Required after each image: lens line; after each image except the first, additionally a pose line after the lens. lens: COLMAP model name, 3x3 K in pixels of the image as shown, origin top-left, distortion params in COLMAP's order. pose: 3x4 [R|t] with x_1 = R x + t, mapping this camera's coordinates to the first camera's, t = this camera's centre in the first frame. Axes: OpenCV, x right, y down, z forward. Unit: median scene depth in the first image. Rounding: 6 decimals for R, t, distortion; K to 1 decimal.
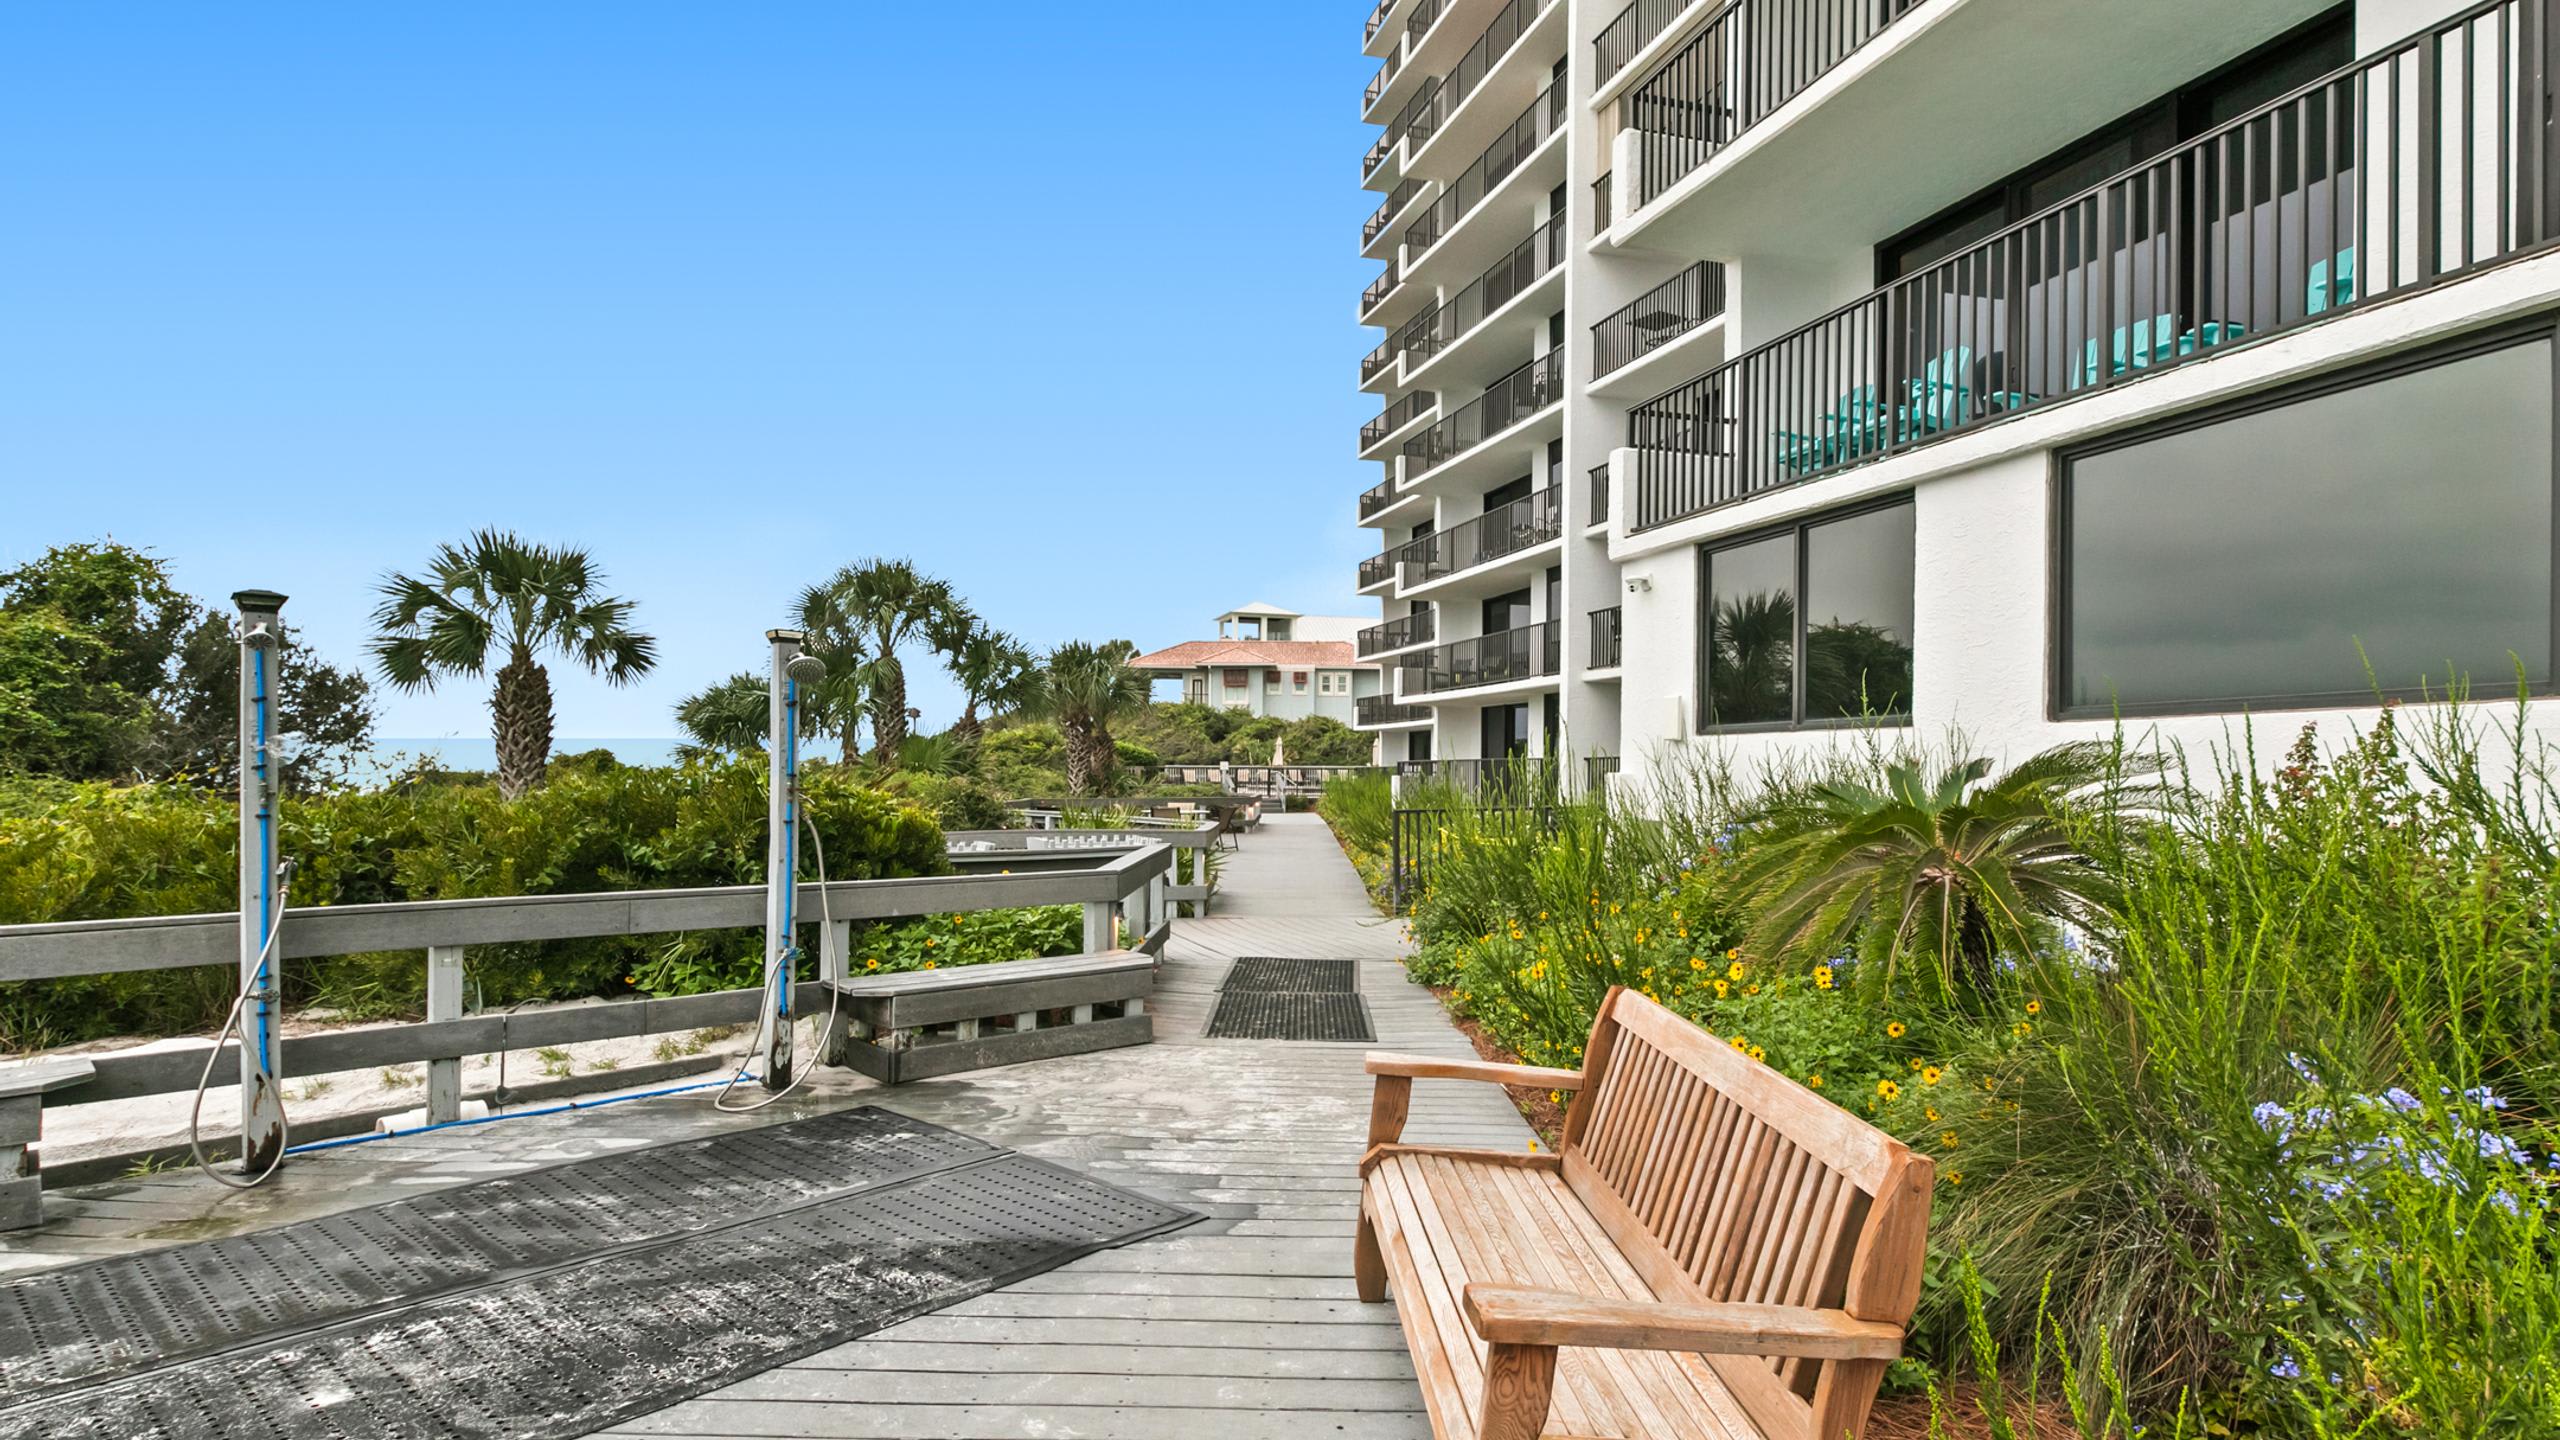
lens RADIAL K [[1253.5, 0, 1281.2], [0, 1253.5, 778.9], [0, 0, 1]] dist [0.001138, -0.000025]
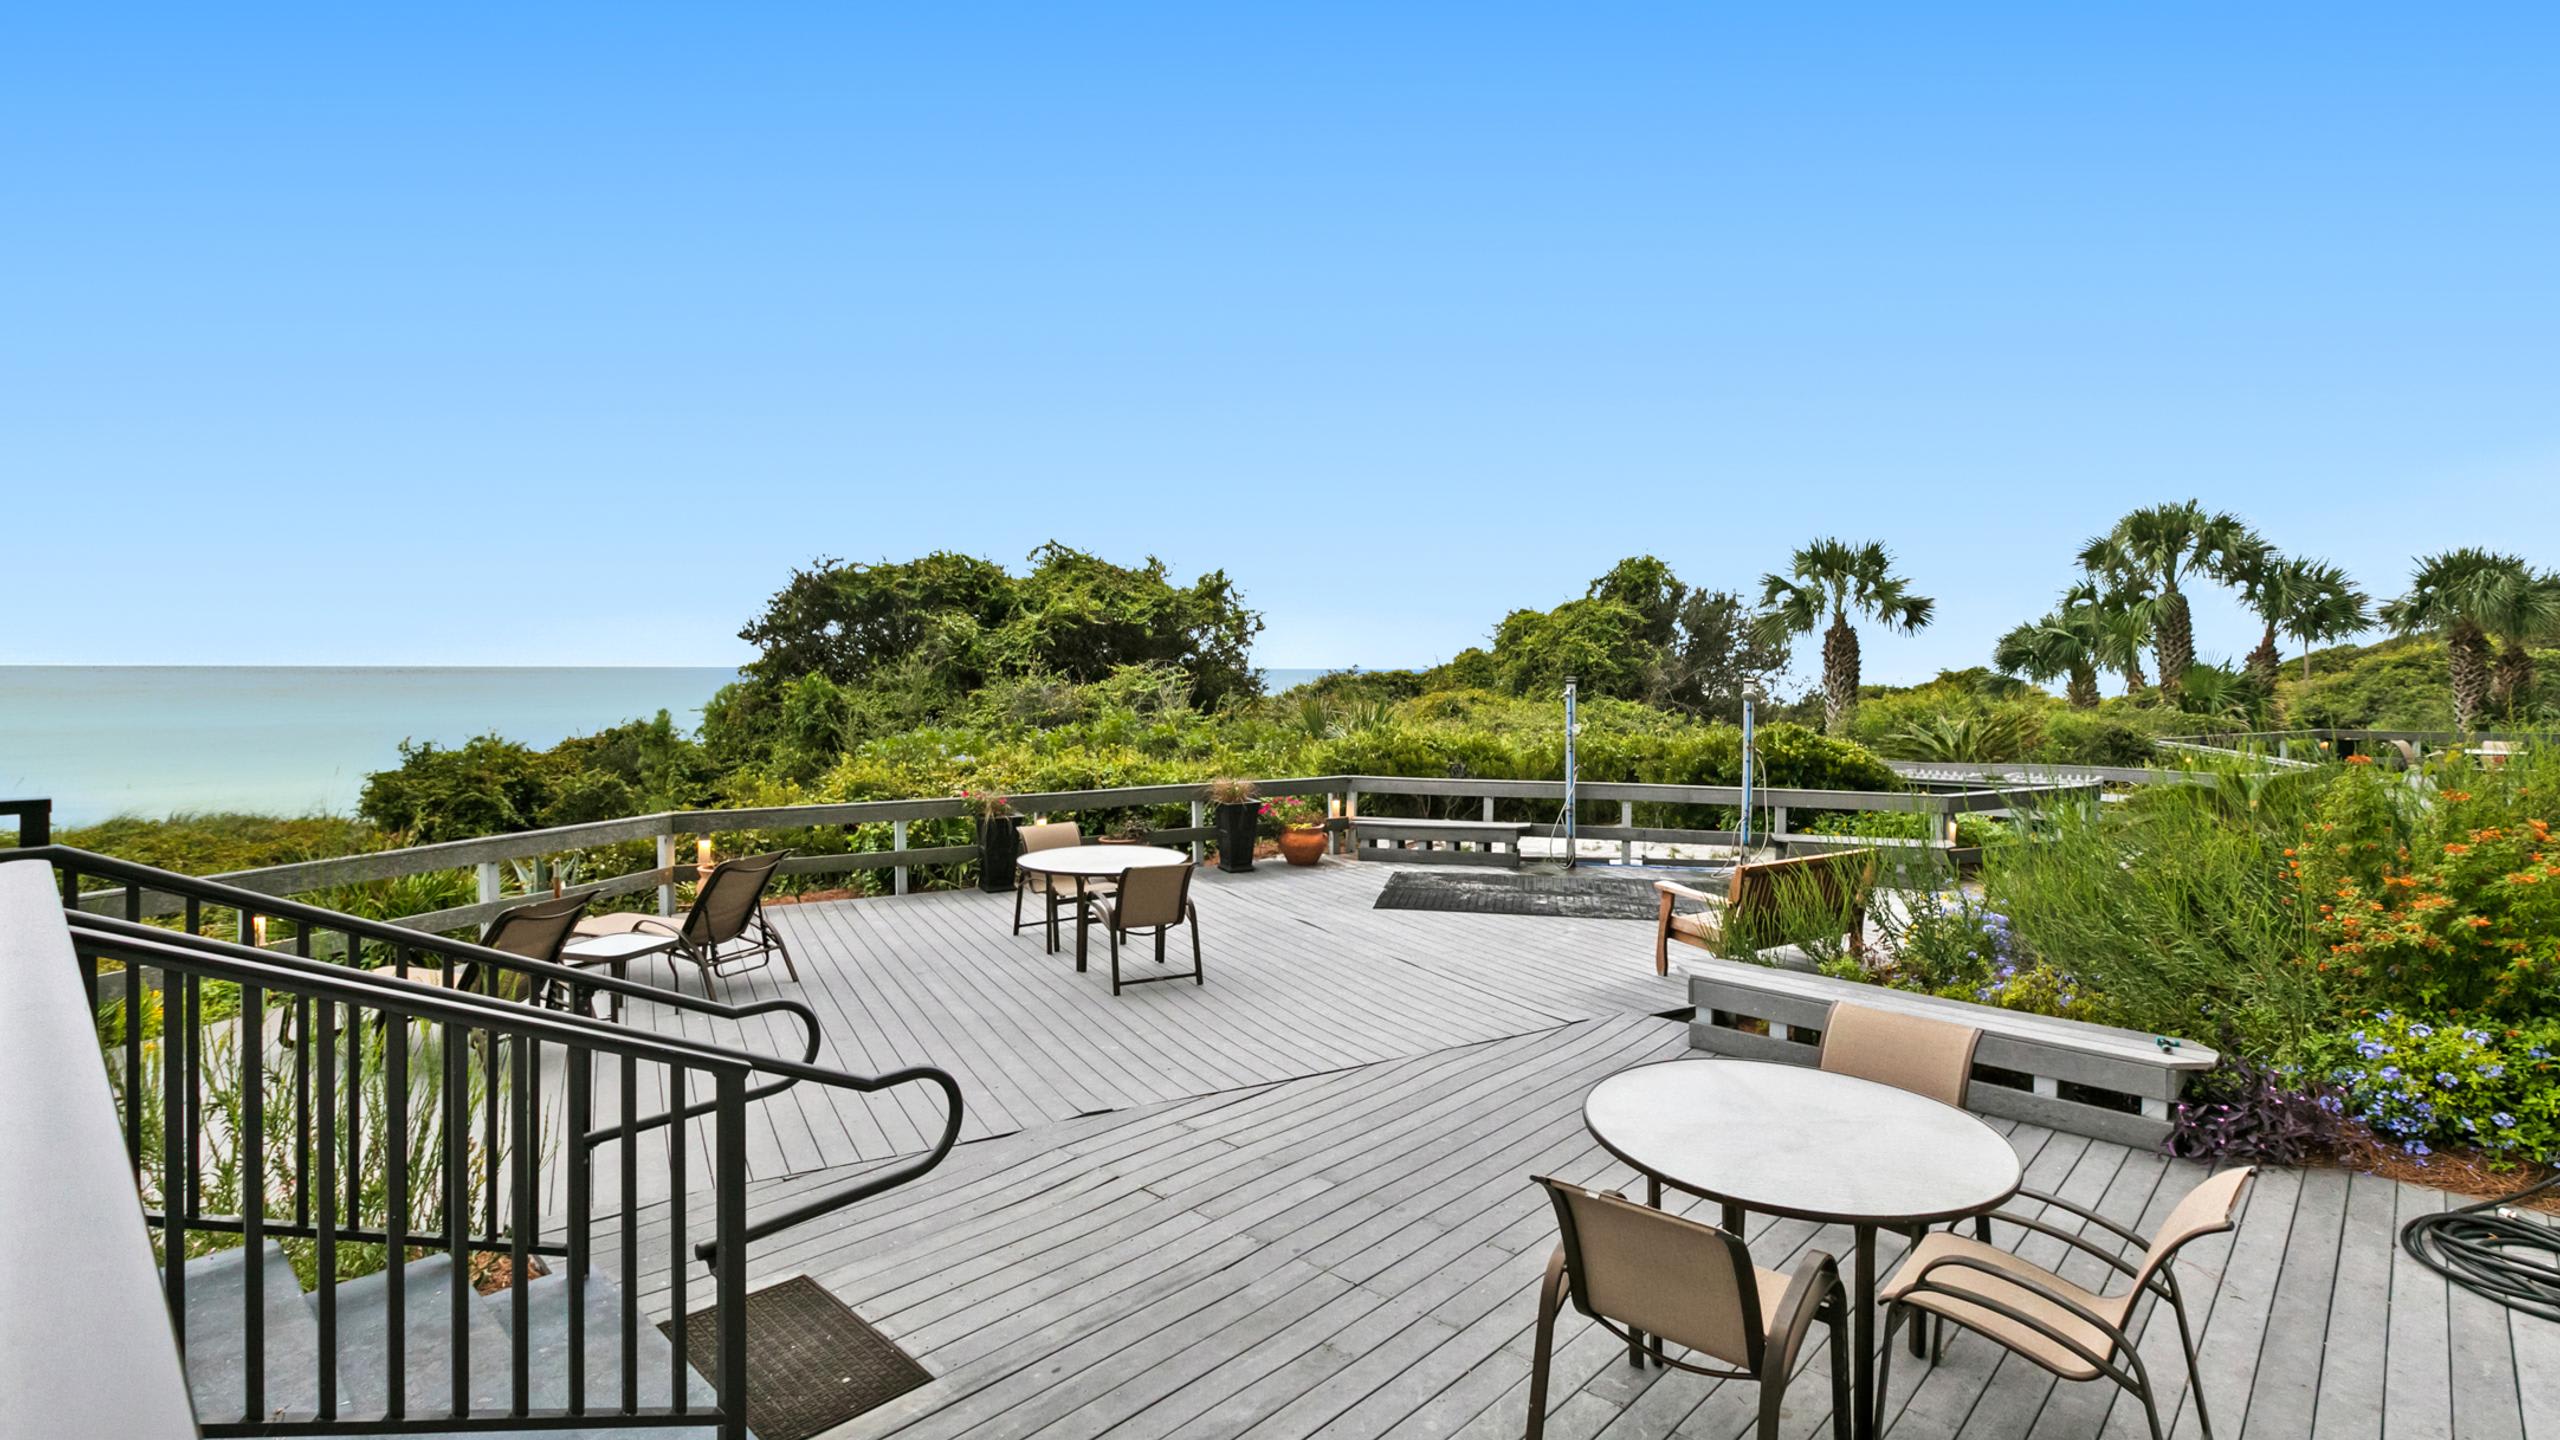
lens RADIAL K [[1197.9, 0, 1282.0], [0, 1197.9, 678.8], [0, 0, 1]] dist [0.001651, 0.000147]
pose [[0.466130, -0.000042, -0.884716, 0.307465], [0.001798, 0.999998, 0.000900, -0.031856], [0.884714, -0.002010, 0.466130, -0.206604]]
